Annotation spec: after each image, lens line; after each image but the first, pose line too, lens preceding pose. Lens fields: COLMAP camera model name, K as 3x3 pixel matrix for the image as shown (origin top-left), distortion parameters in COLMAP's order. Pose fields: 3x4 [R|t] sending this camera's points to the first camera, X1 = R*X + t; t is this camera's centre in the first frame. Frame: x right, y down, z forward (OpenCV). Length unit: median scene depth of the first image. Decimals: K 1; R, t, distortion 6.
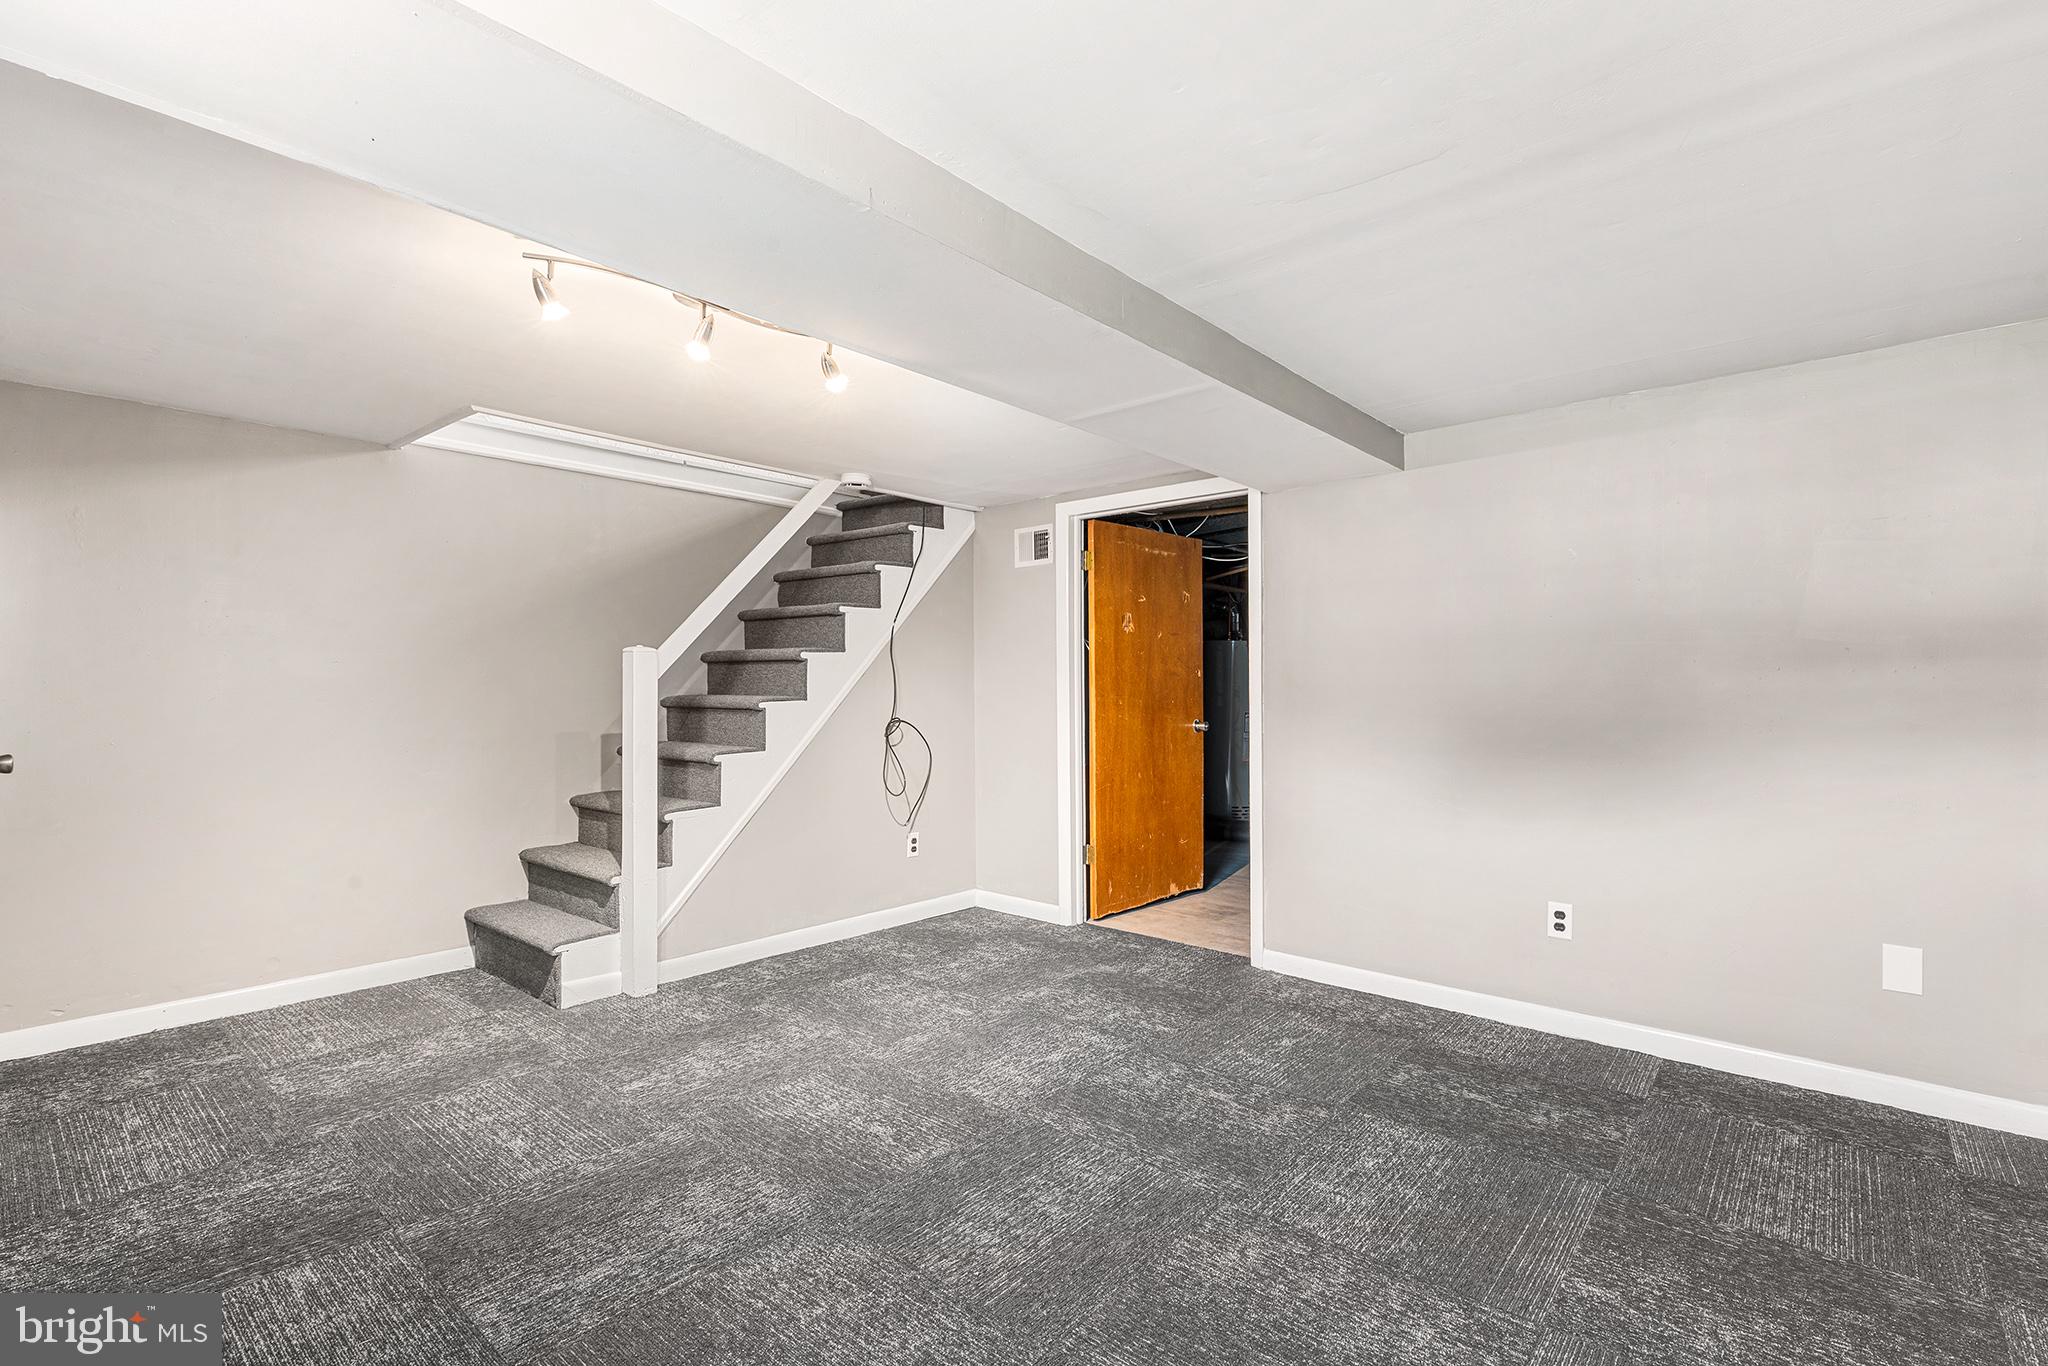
lens RADIAL K [[927.7, 0, 1024.2], [0, 927.7, 685.0], [0, 0, 1]] dist [0.001780, 0.000872]
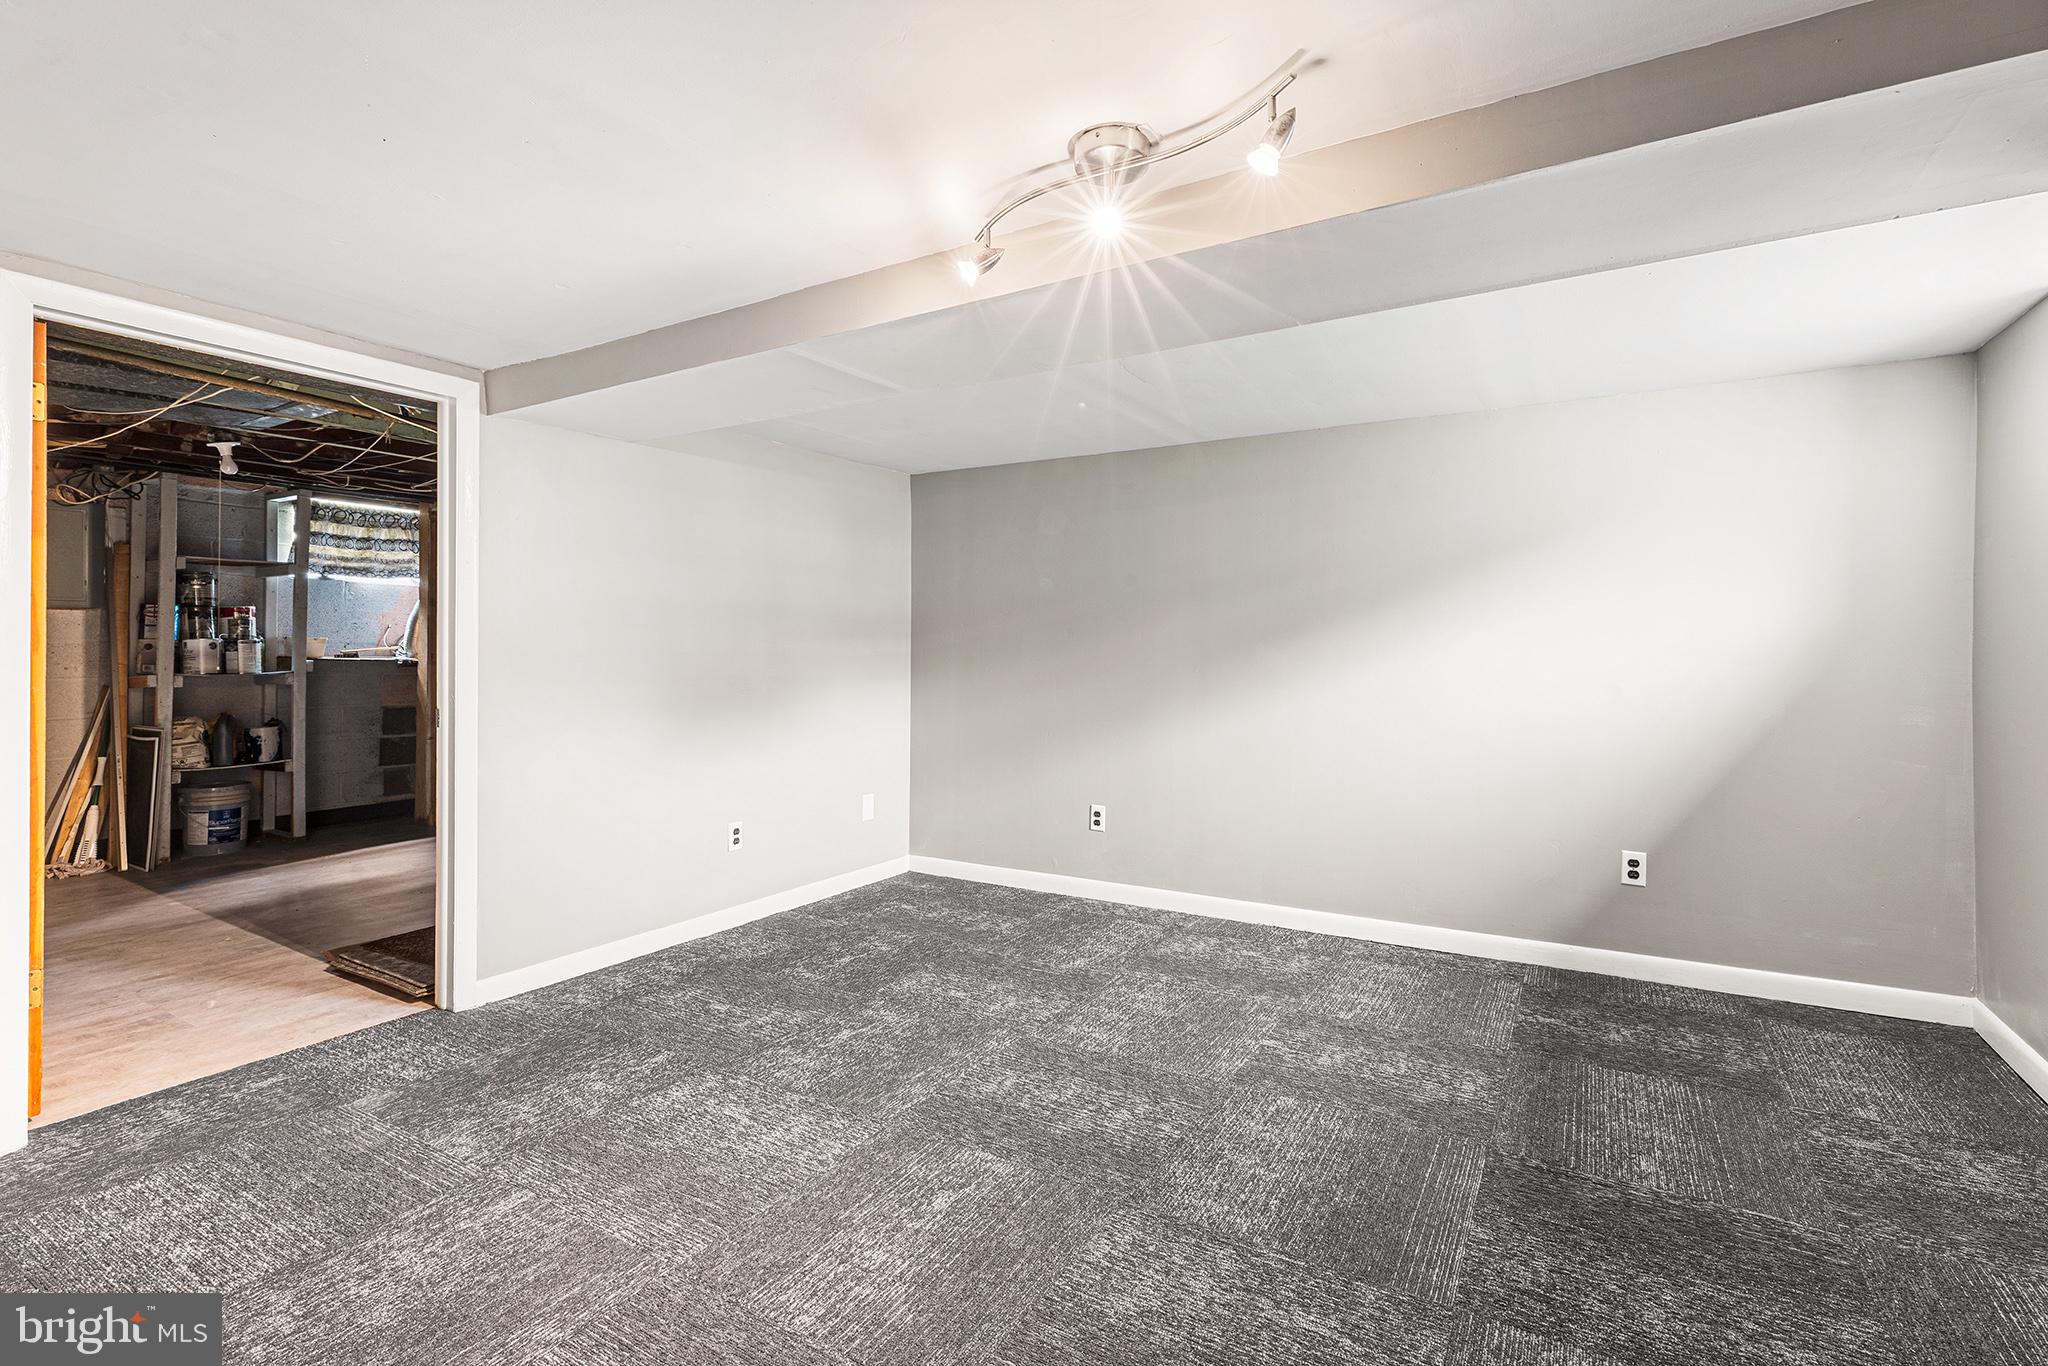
lens RADIAL K [[927.7, 0, 1025.1], [0, 927.7, 660.5], [0, 0, 1]] dist [0.001780, 0.000872]
pose [[-0.151007, -0.011782, 0.988463, -0.705699], [-0.001752, 0.999931, 0.011651, -0.002464], [-0.988531, 0.000028, -0.151017, 0.769551]]
